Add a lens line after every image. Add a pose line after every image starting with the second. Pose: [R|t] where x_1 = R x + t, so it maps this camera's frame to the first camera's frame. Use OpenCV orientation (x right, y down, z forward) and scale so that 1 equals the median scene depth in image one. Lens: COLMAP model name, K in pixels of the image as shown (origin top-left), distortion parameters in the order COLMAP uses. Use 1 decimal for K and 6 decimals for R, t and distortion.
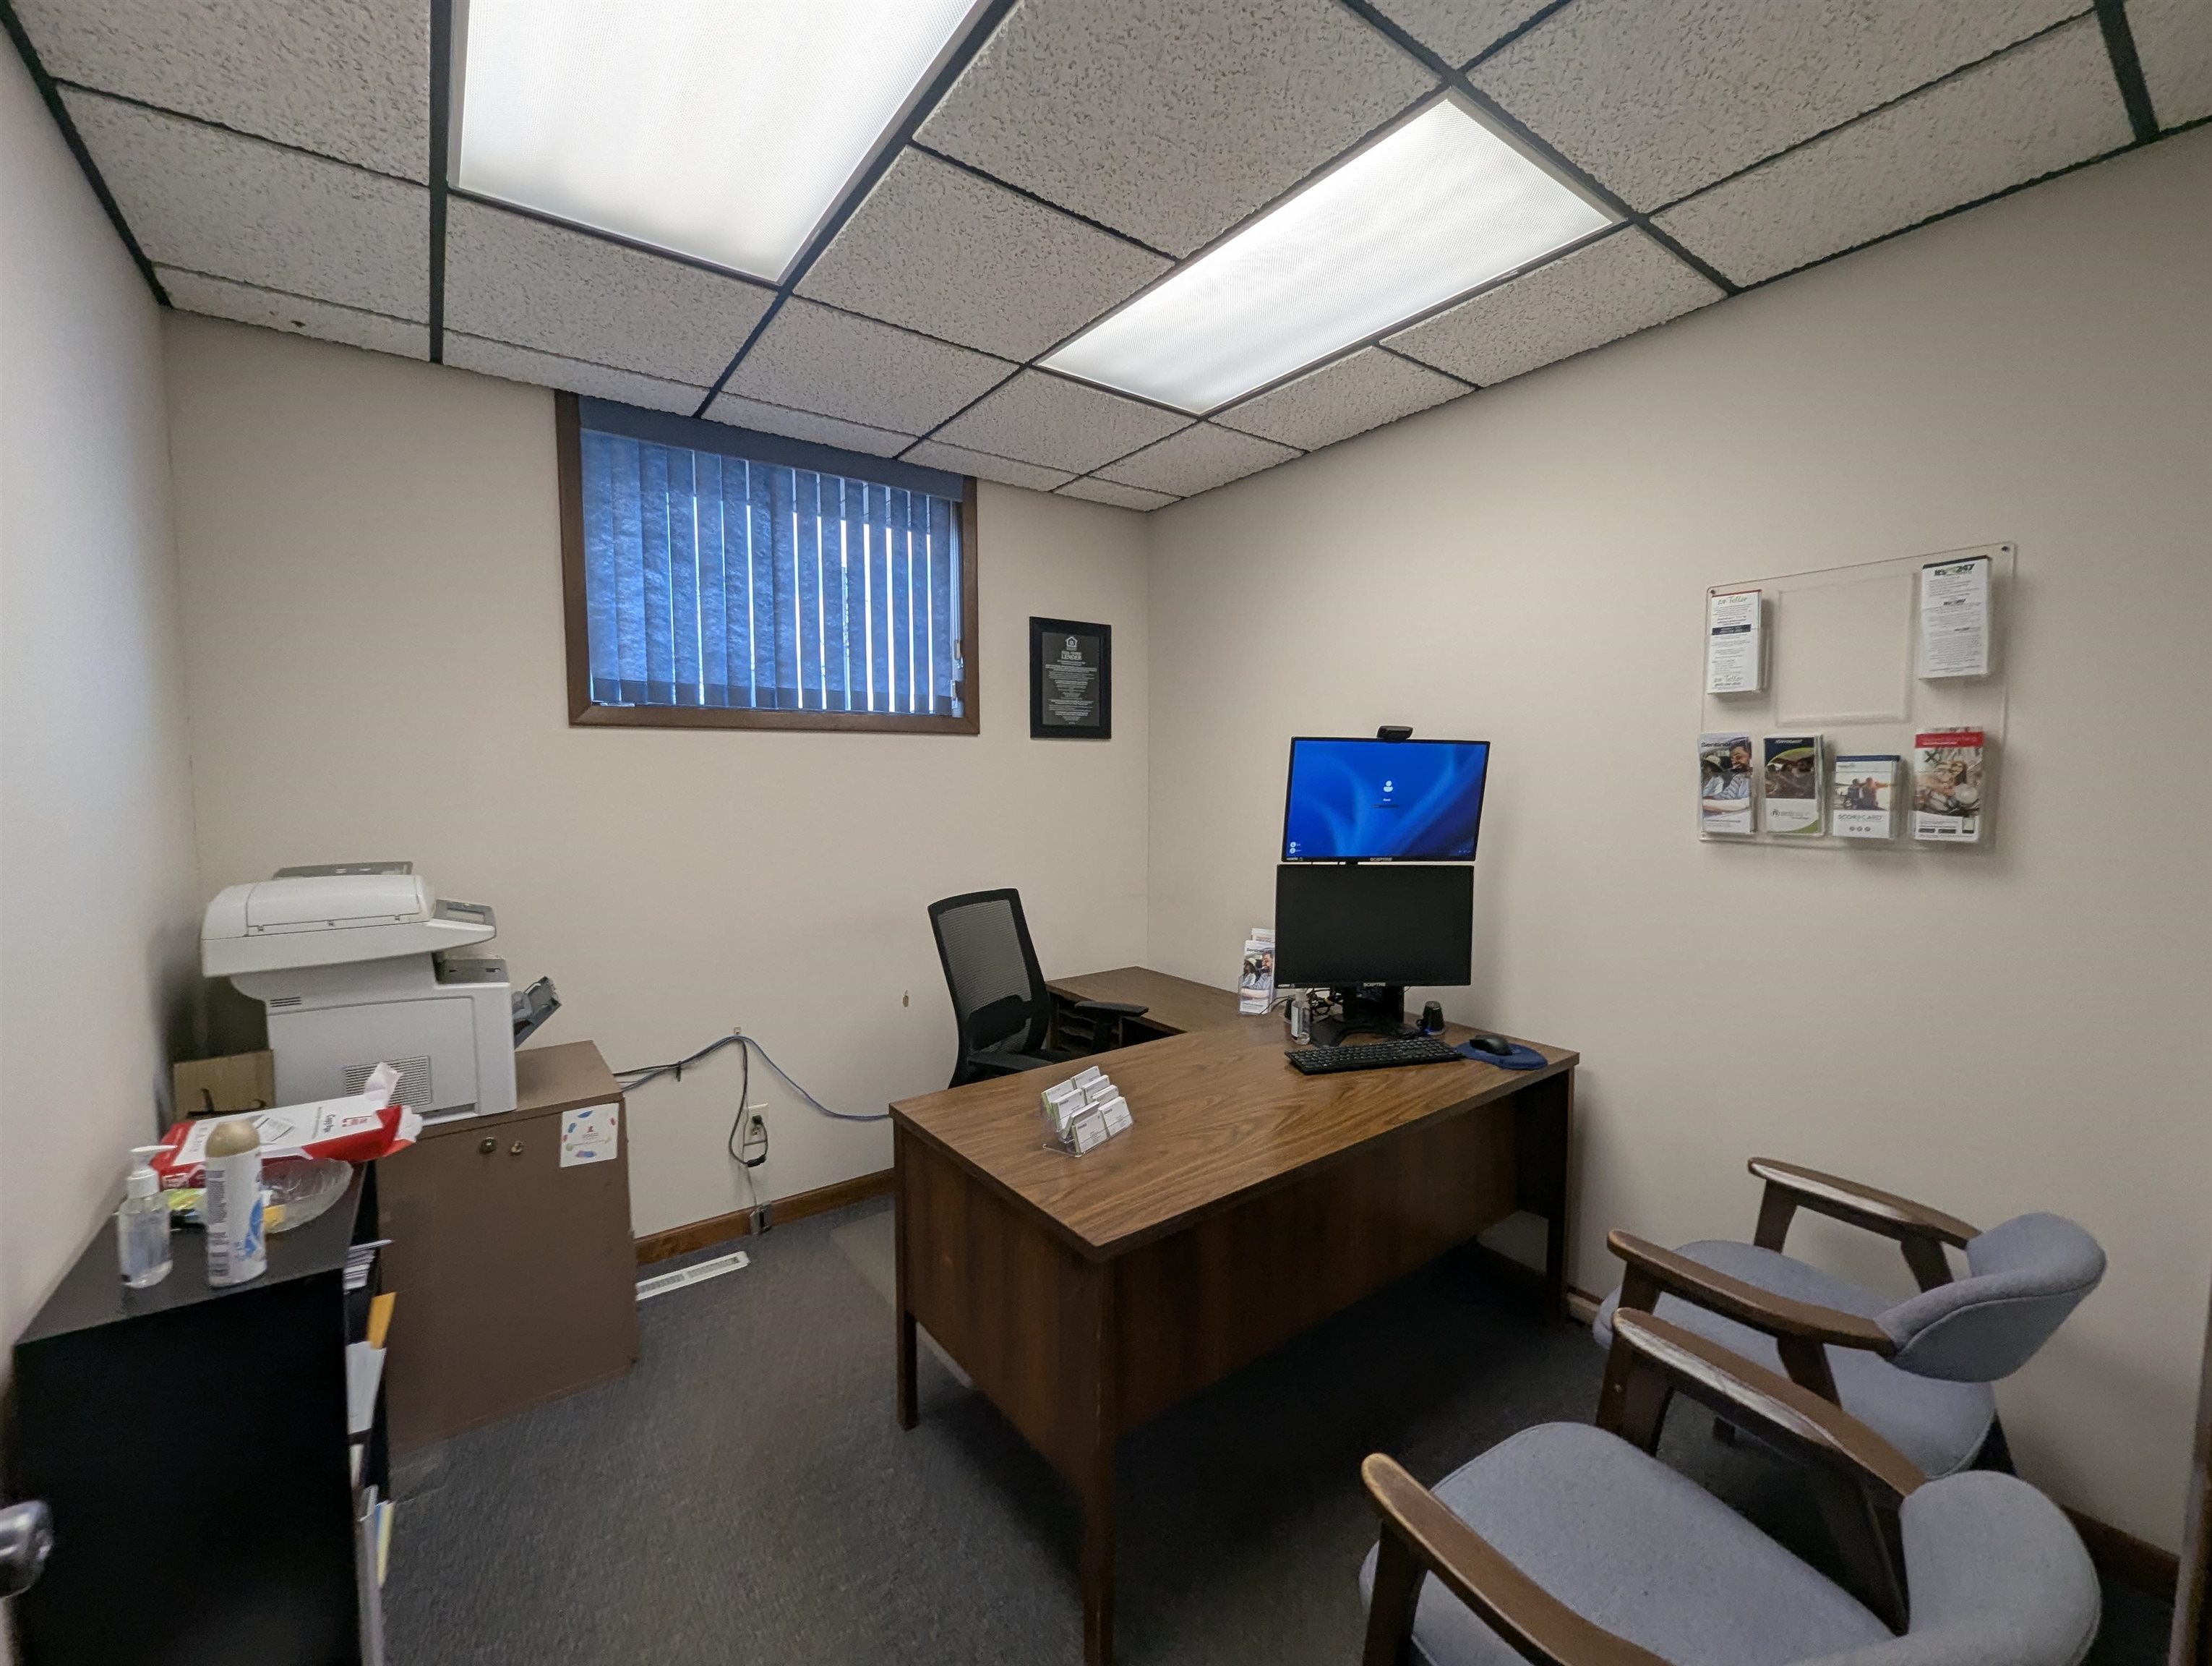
lens RADIAL K [[916.0, 0, 1106.0], [0, 916.0, 833.0], [0, 0, 1]] dist [0.003470, -0.003151]
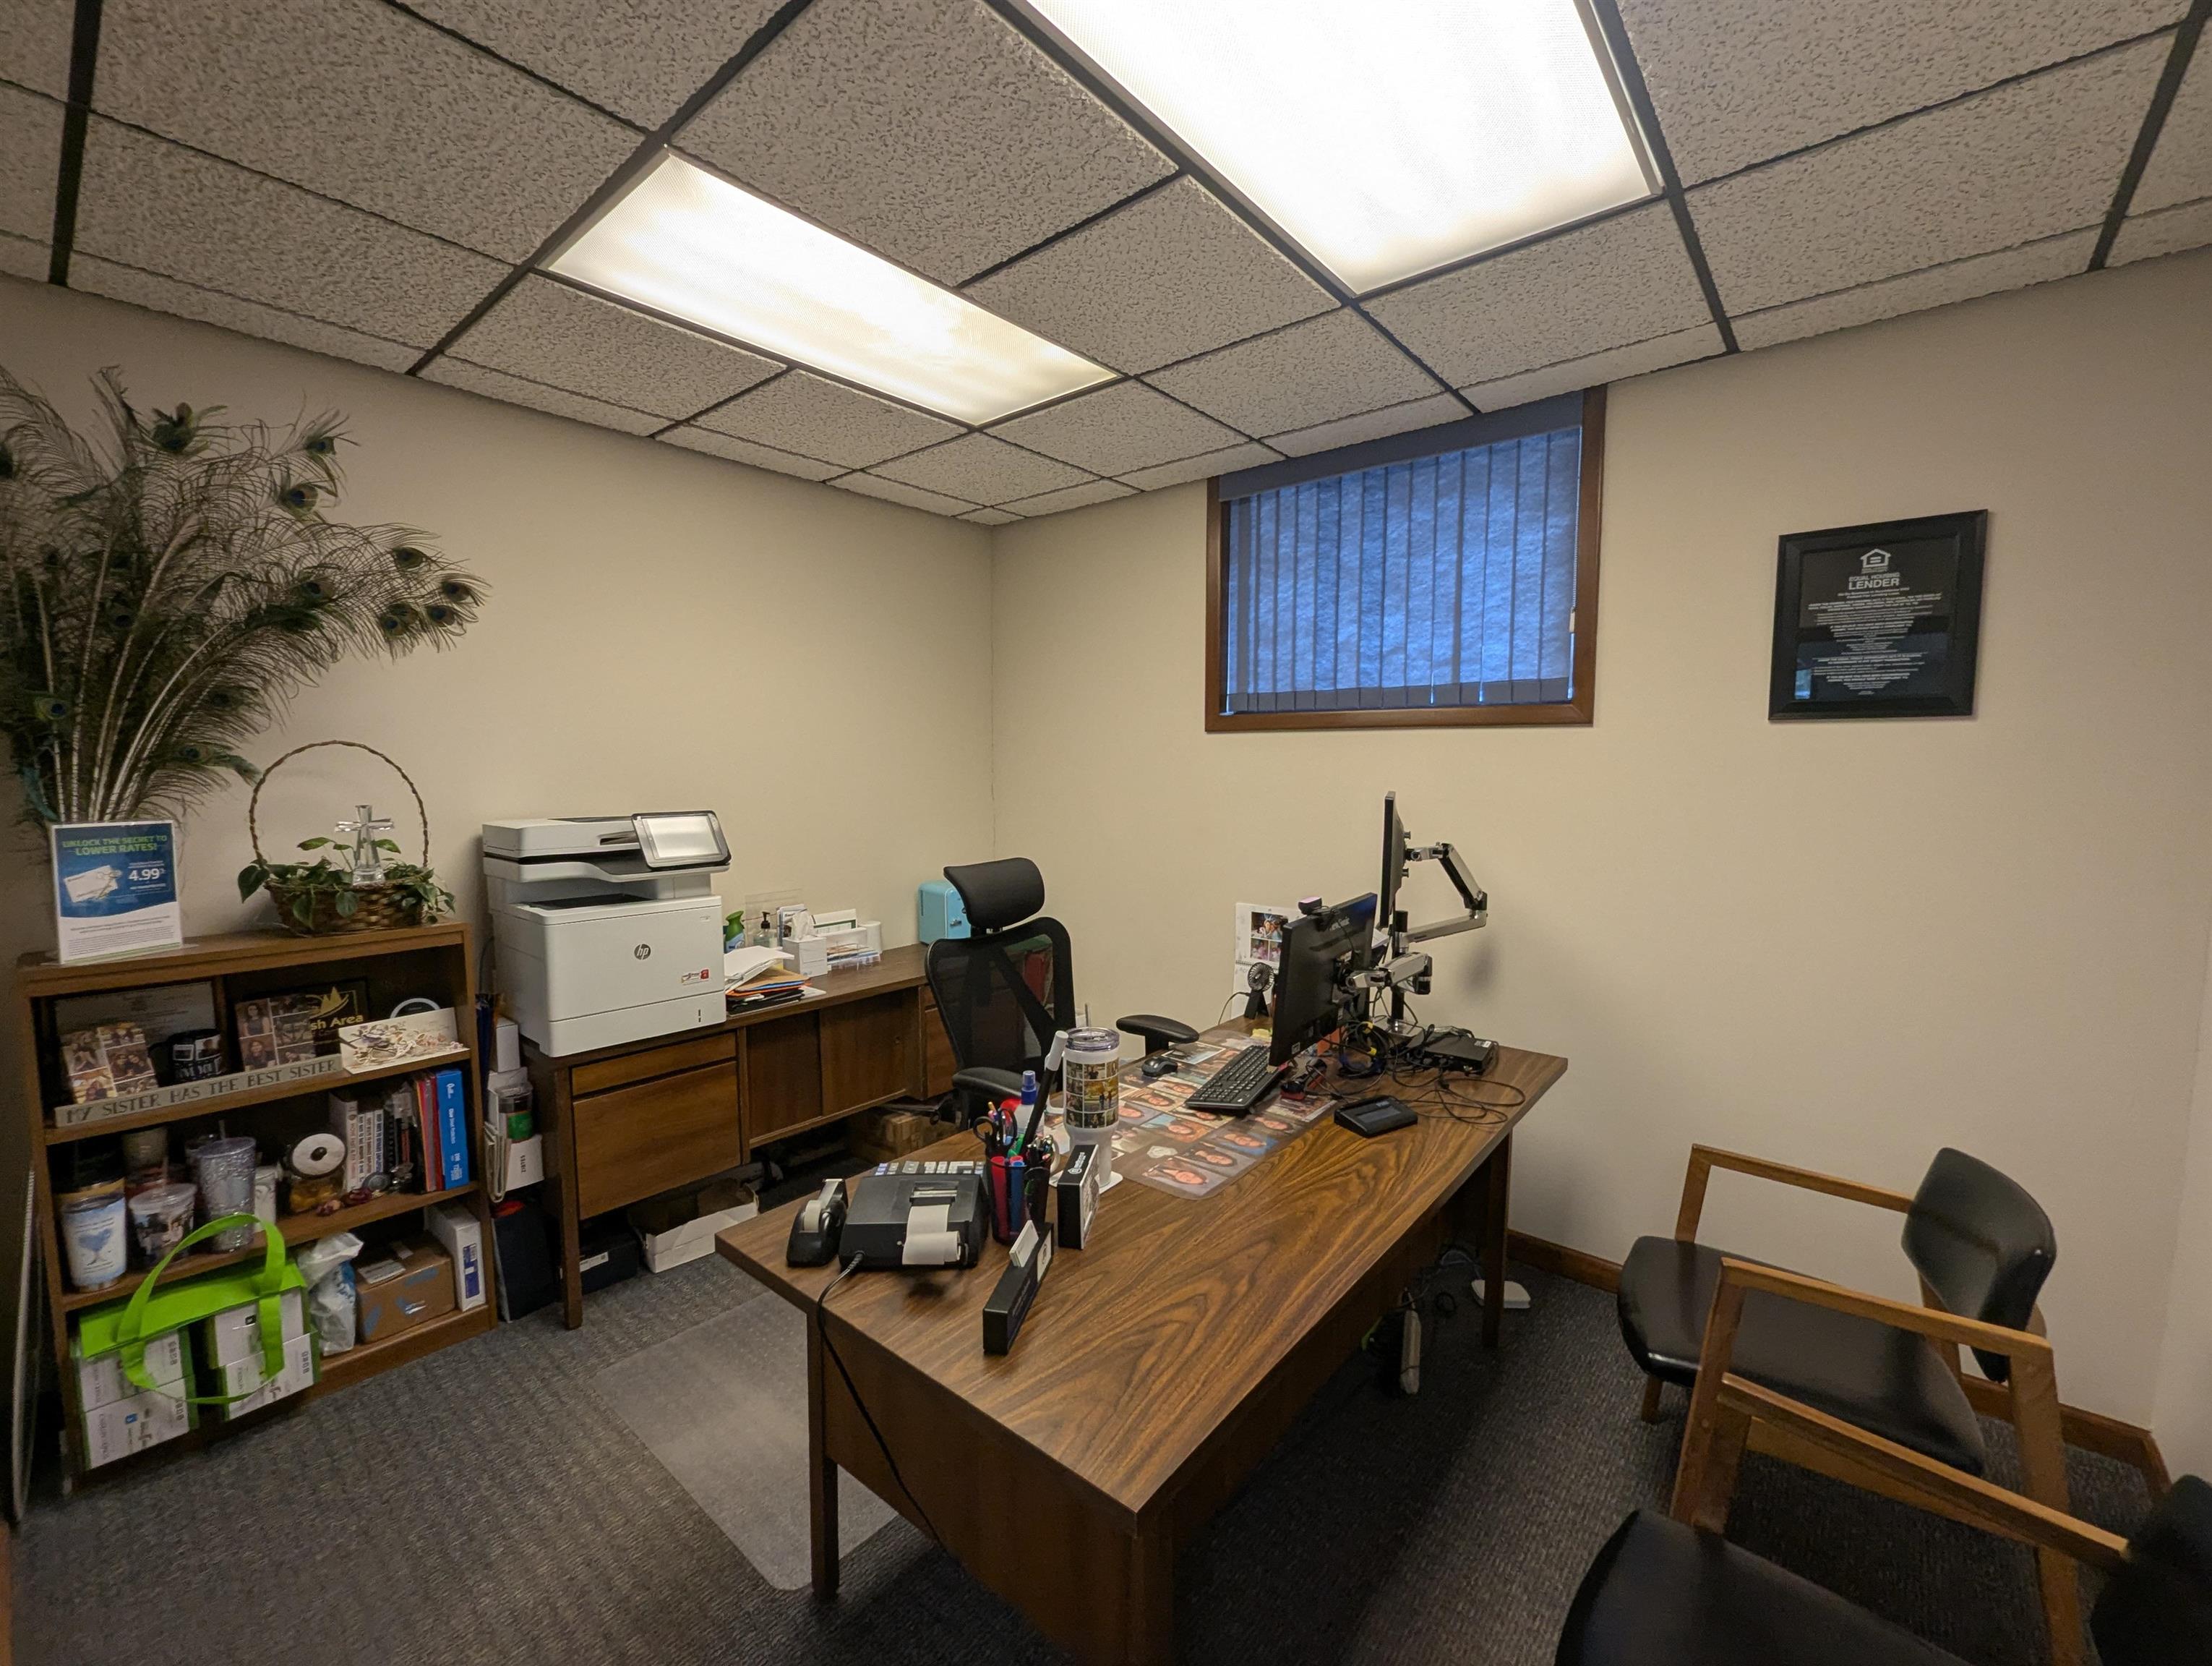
lens RADIAL K [[916.0, 0, 1106.0], [0, 916.0, 833.0], [0, 0, 1]] dist [0.003470, -0.003151]
pose [[0.230128, 0.084888, -0.969451, 0.456094], [-0.063674, 0.995367, 0.072042, -0.038568], [0.971075, 0.045150, 0.234467, 0.371364]]
